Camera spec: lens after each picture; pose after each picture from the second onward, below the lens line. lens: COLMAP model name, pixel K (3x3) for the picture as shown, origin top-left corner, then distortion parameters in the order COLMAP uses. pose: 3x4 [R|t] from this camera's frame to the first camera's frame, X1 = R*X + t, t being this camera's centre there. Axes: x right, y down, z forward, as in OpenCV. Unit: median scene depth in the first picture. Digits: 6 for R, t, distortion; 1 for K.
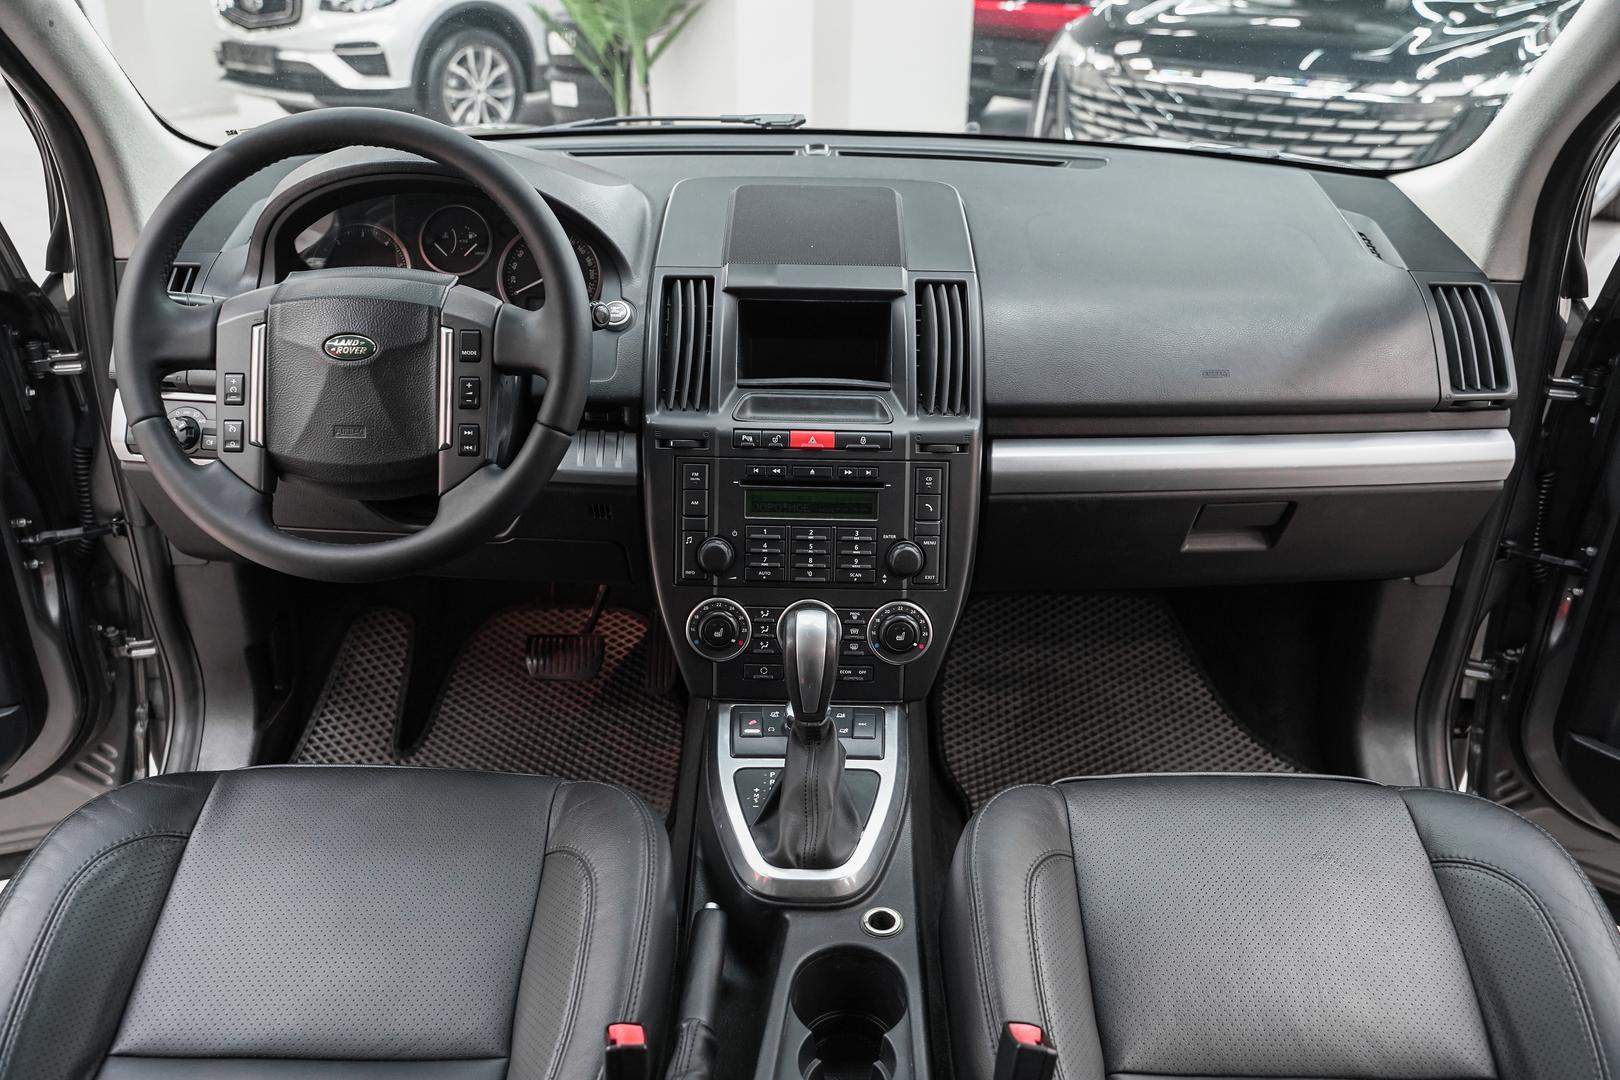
lens RADIAL K [[1270.1, 0, 803.9], [0, 1270.1, 533.4], [0, 0, 1]] dist [-0.011070, -0.004179]
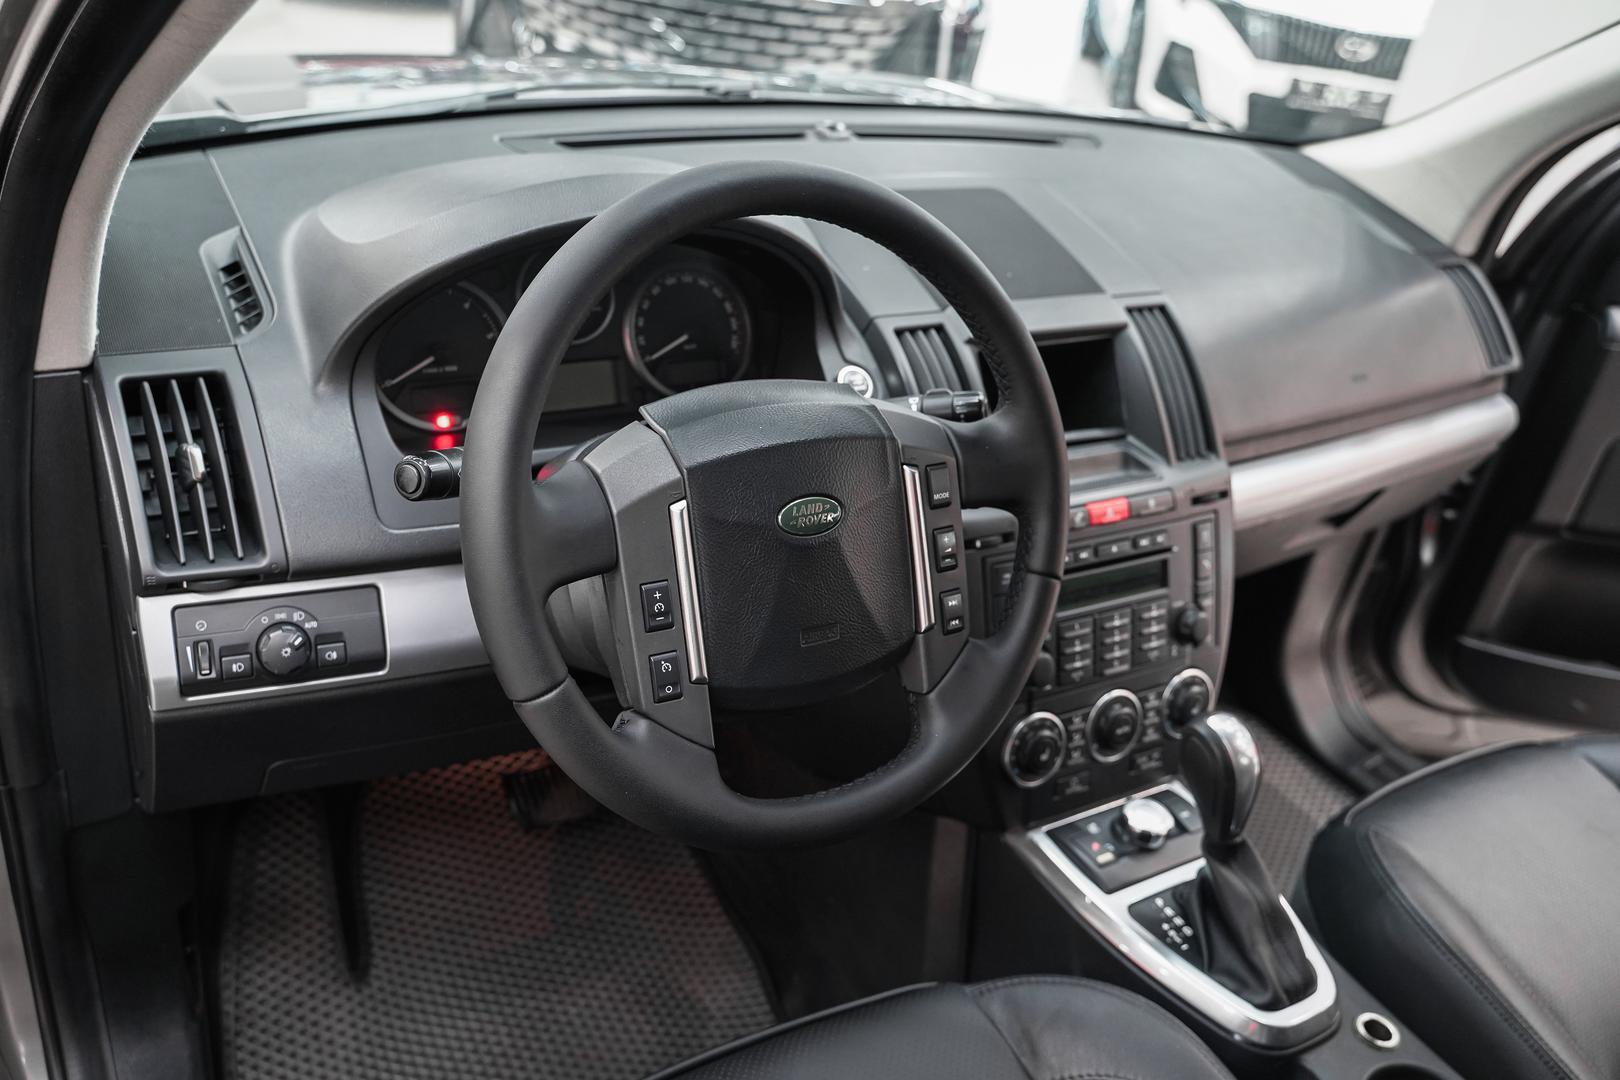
lens RADIAL K [[1332.5, 0, 781.4], [0, 1332.5, 517.8], [0, 0, 1]] dist [-0.004178, -0.003754]
pose [[0.852017, -0.161609, 0.497946, -0.625343], [0.122212, 0.986279, 0.110986, -0.194765], [-0.509050, -0.033707, 0.860077, 0.327029]]
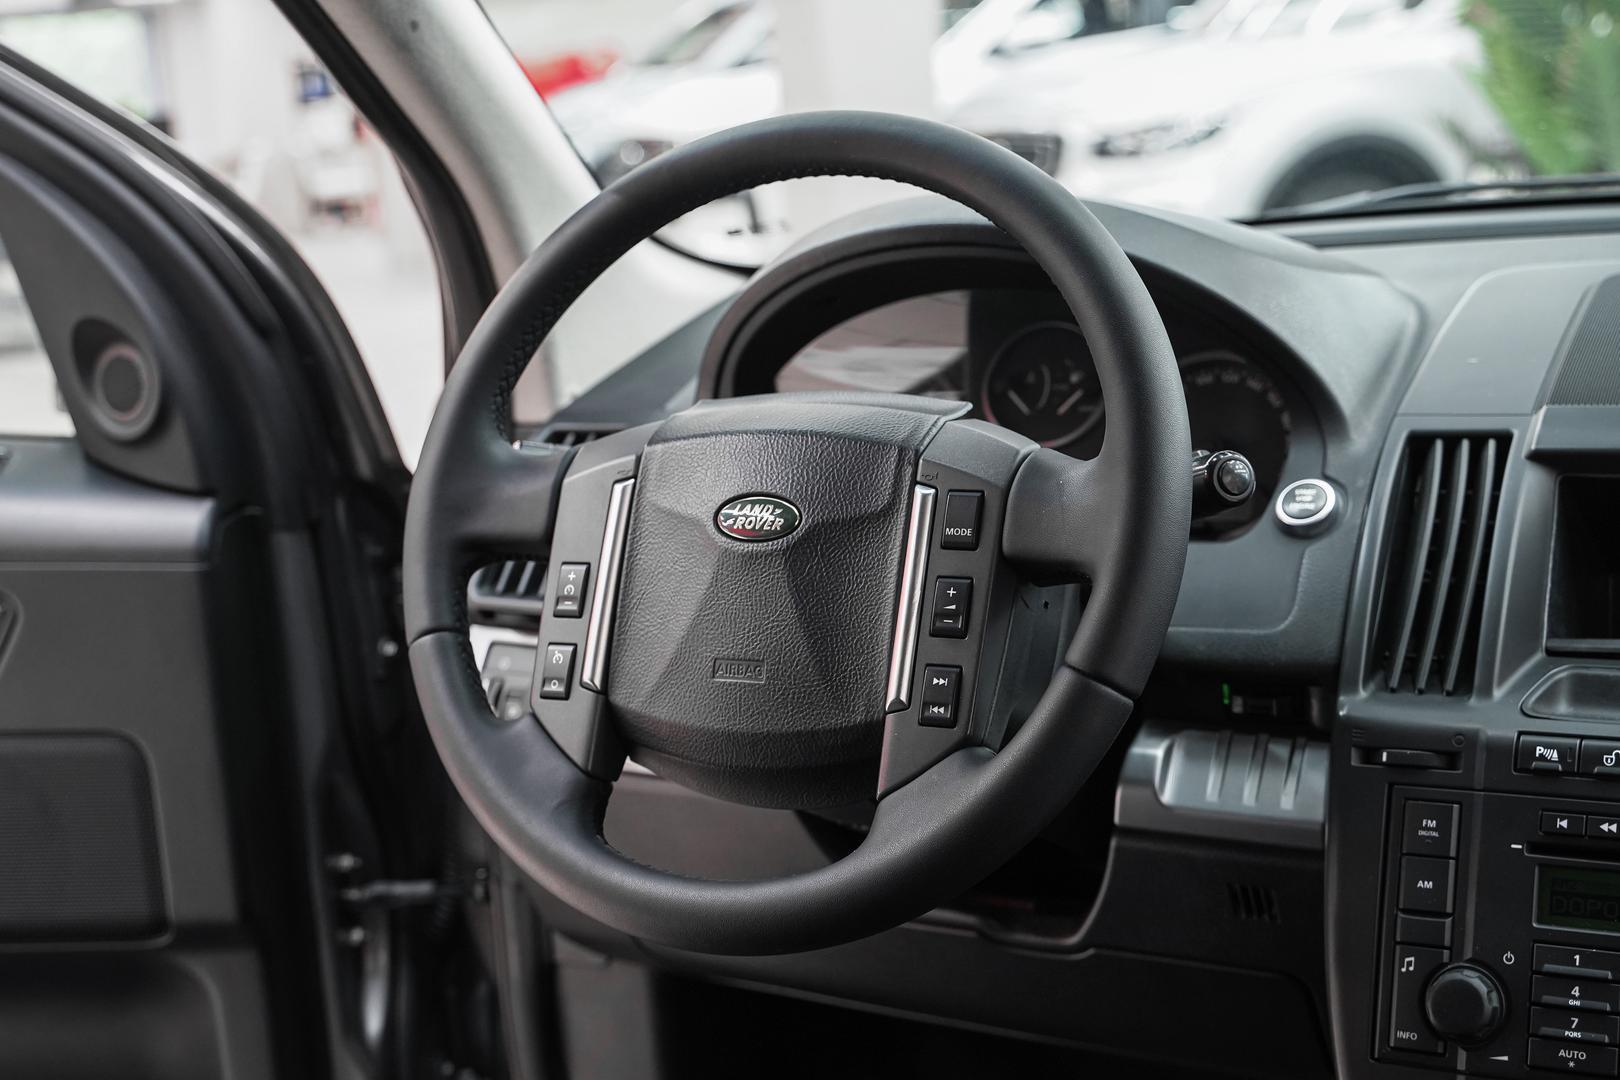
lens RADIAL K [[2377.5, 0, 777.0], [0, 2377.5, 535.9], [0, 0, 1]] dist [-0.000915, 0.029937]
pose [[0.882140, 0.011315, -0.470851, 0.113421], [-0.123772, 0.970143, -0.208572, 0.062824], [0.454433, 0.242268, 0.857203, 0.106967]]
